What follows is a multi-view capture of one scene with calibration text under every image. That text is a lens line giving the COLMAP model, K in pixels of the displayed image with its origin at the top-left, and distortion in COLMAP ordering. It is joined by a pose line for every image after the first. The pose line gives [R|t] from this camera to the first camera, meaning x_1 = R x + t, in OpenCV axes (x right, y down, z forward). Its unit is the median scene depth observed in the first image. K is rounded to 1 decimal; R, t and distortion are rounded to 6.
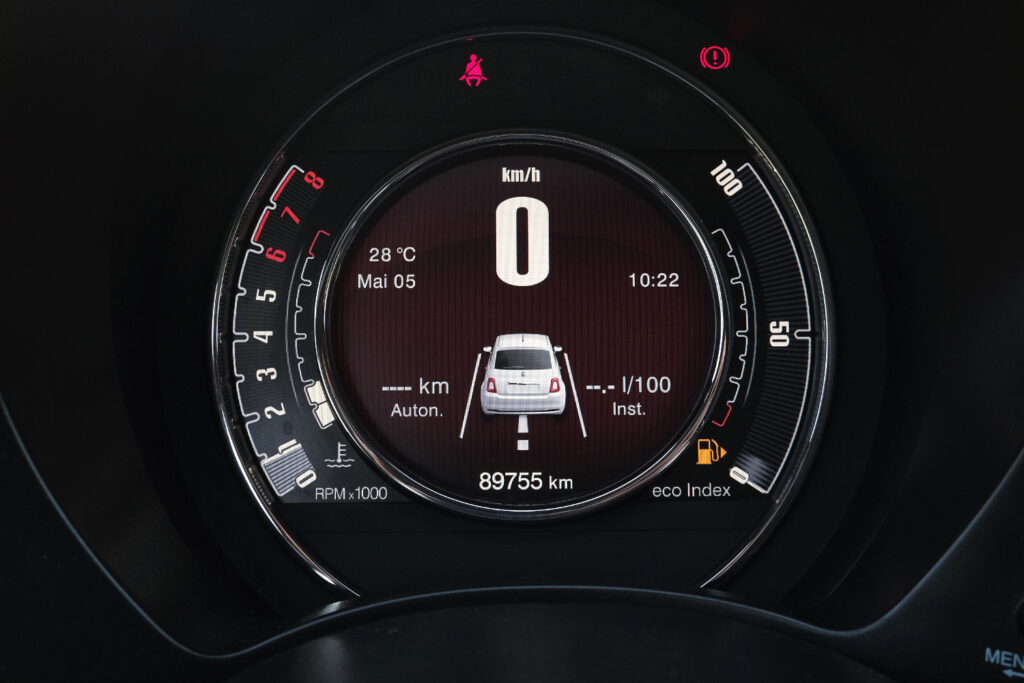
lens RADIAL K [[1117.0, 0, 511.8], [0, 1117.0, 340.8], [0, 0, 1]] dist [-0.010511, 0.000000]
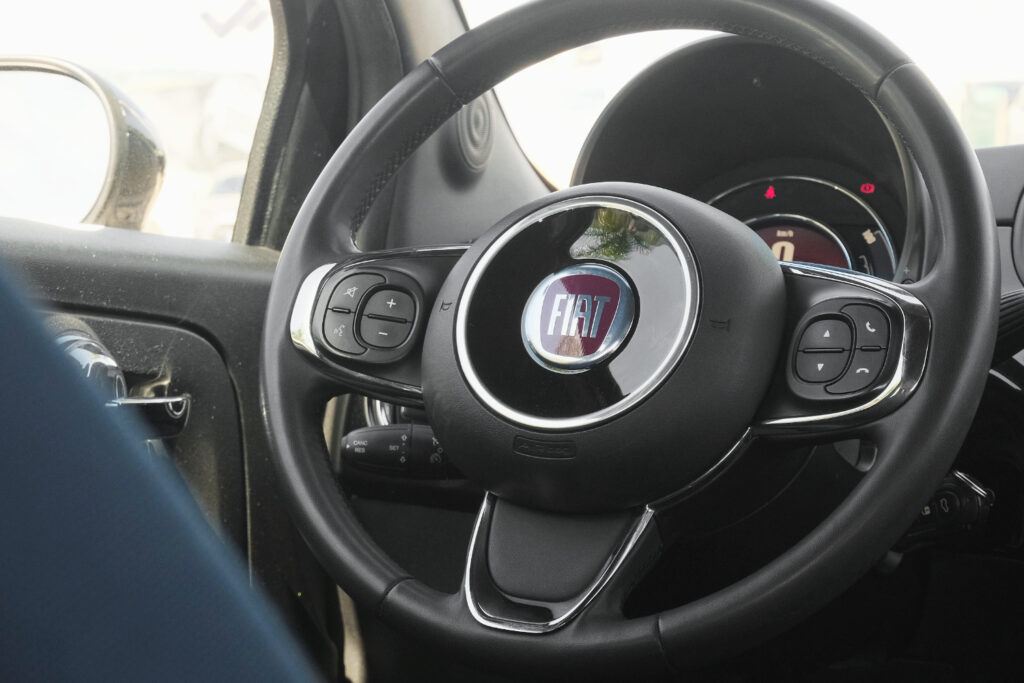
lens RADIAL K [[2033.3, 0, 510.1], [0, 2033.3, 335.9], [0, 0, 1]] dist [-0.124707, 0.000000]
pose [[0.906763, 0.035456, -0.420147, 1.324291], [-0.169257, 0.943257, -0.285690, 1.417947], [0.386177, 0.330166, 0.861312, -2.938589]]
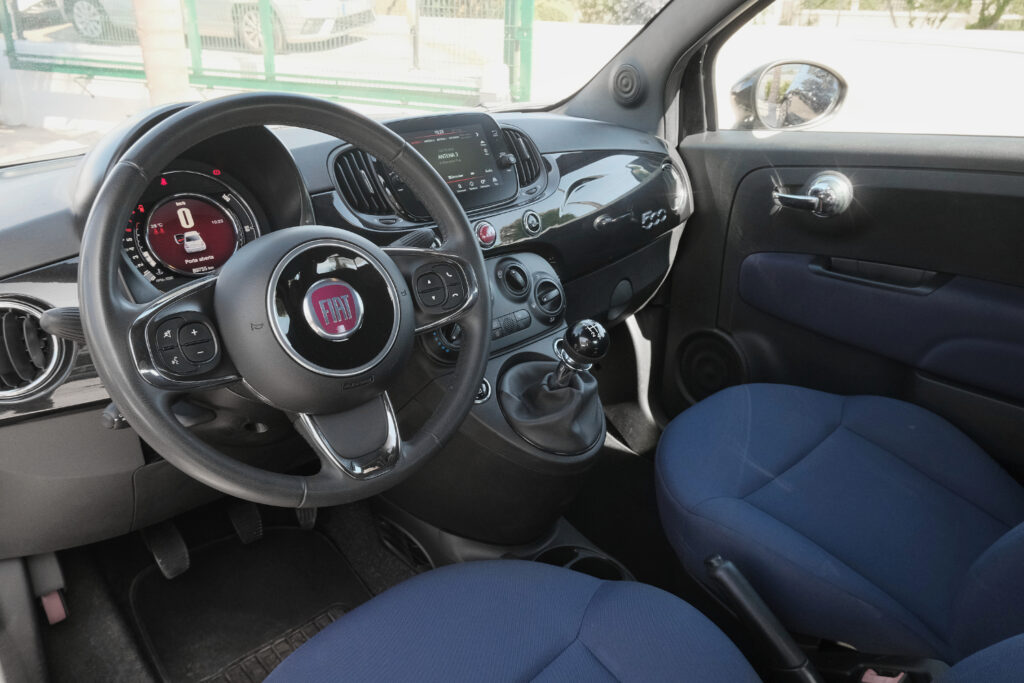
lens RADIAL K [[758.2, 0, 518.1], [0, 758.2, 340.5], [0, 0, 1]] dist [0.014345, 0.007592]
pose [[0.739650, -0.260148, 0.620678, -1.034861], [0.250593, 0.962409, 0.104753, 0.401684], [-0.624597, 0.078057, 0.777037, -2.185253]]
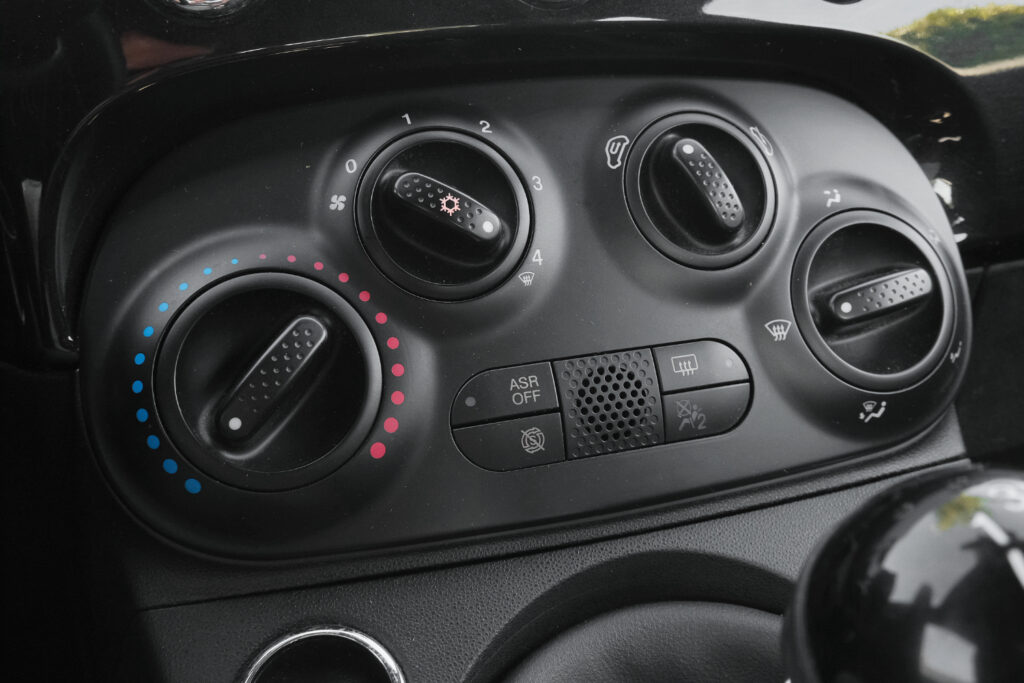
lens RADIAL K [[1008.2, 0, 522.6], [0, 1008.2, 334.9], [0, 0, 1]] dist [-0.021069, 0.000000]
pose [[0.962179, -0.107682, 0.250233, 0.875937], [0.116706, 0.992935, -0.021461, 0.642325], [-0.246154, 0.049853, 0.967948, -0.264147]]
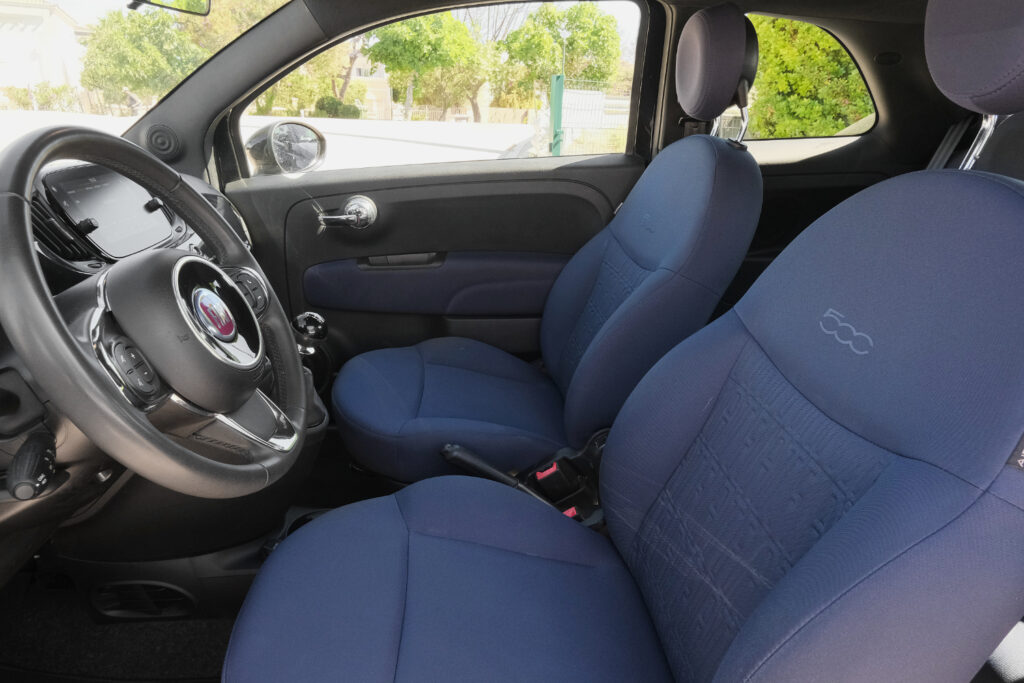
lens RADIAL K [[649.8, 0, 518.0], [0, 649.8, 337.1], [0, 0, 1]] dist [-0.009590, 0.006654]
pose [[-0.055859, -0.327788, 0.943099, -2.165660], [0.363918, 0.872910, 0.324948, 0.128371], [-0.929754, 0.361362, 0.070528, -1.112099]]
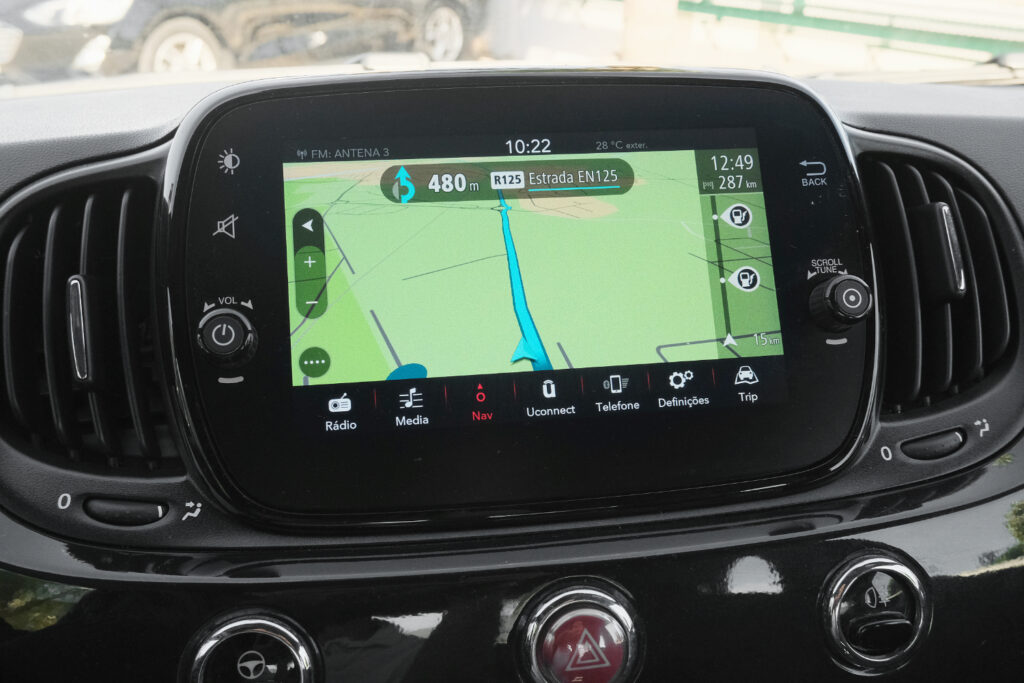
lens RADIAL K [[1007.5, 0, 518.8], [0, 1007.5, 323.2], [0, 0, 1]] dist [0.008031, 0.000000]
pose [[0.990144, -0.039091, 0.134484, 0.996377], [0.041623, 0.999004, -0.016068, -0.047465], [-0.133722, 0.021507, 0.990786, -0.357218]]
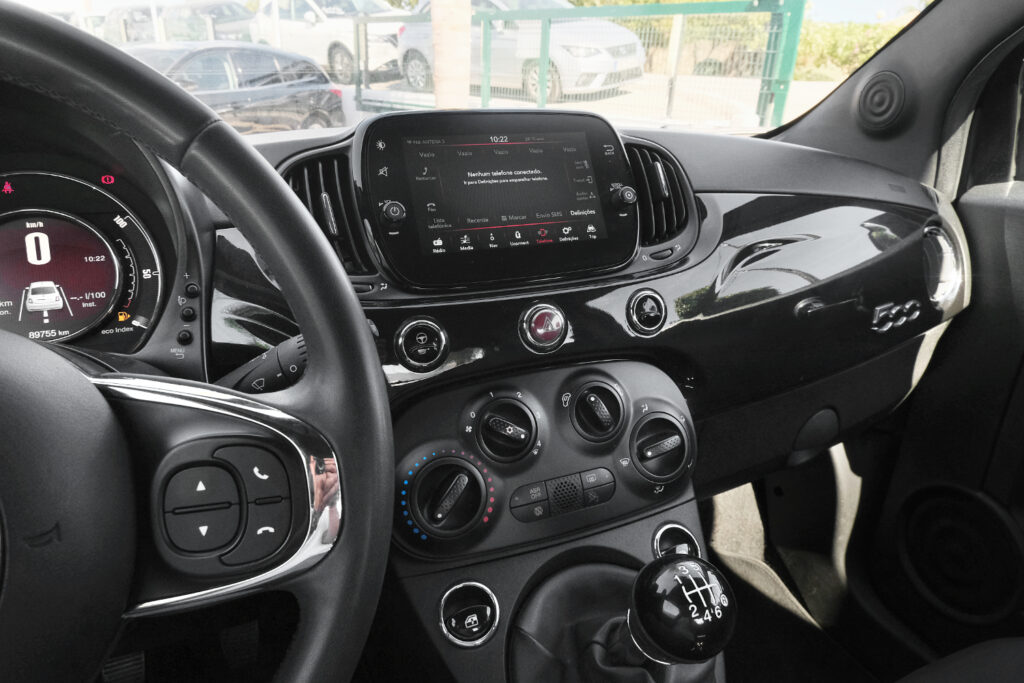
lens RADIAL K [[649.8, 0, 515.9], [0, 649.8, 339.9], [0, 0, 1]] dist [-0.009590, 0.006654]
pose [[0.933059, -0.121396, 0.338620, 0.546550], [0.121856, 0.992347, 0.019984, 0.248986], [-0.338454, 0.022616, 0.940711, -0.910182]]
